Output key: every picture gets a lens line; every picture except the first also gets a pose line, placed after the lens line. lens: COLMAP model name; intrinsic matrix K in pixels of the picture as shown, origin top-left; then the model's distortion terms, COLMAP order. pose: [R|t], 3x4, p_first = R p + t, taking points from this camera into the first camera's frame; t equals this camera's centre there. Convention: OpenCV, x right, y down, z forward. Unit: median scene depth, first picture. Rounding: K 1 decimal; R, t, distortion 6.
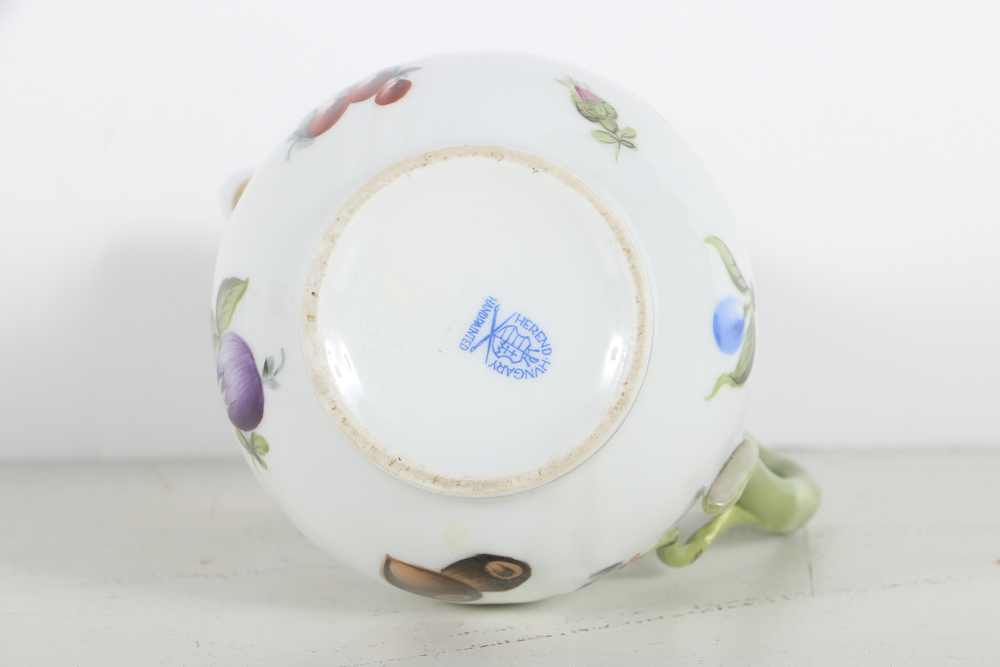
lens RADIAL K [[3210.6, 0, 501.7], [0, 3210.6, 333.5], [0, 0, 1]] dist [-0.401200, 0.000000]
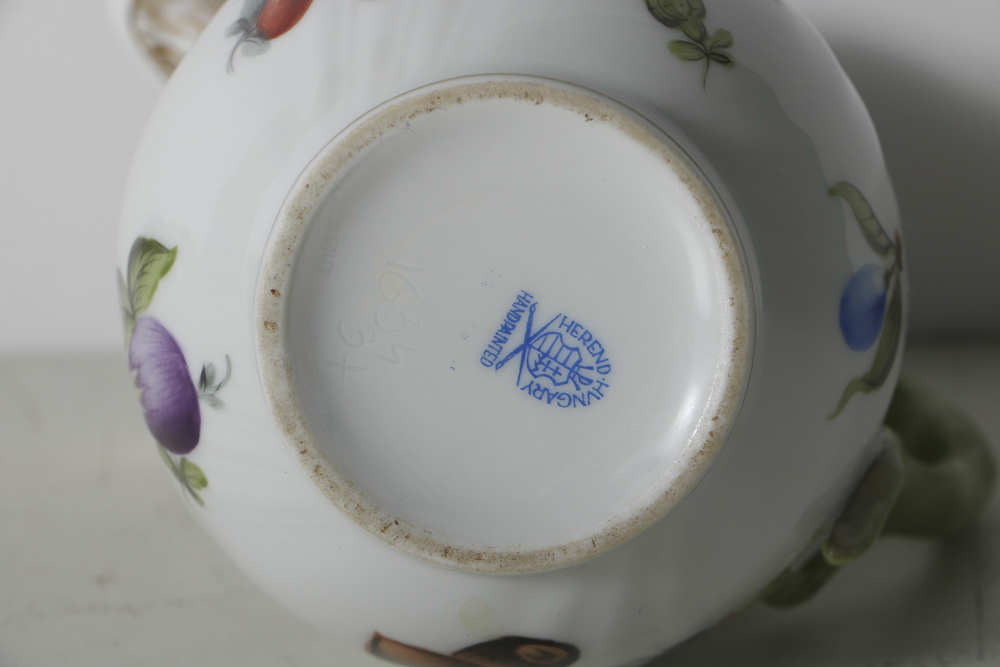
lens RADIAL K [[6134.9, 0, 499.3], [0, 6134.9, 333.4], [0, 0, 1]] dist [-0.624756, 0.000000]
pose [[0.999986, -0.000362, 0.005276, -0.015799], [-0.000562, 0.984735, 0.174057, -0.232444], [-0.005259, -0.174058, 0.984721, -0.321436]]
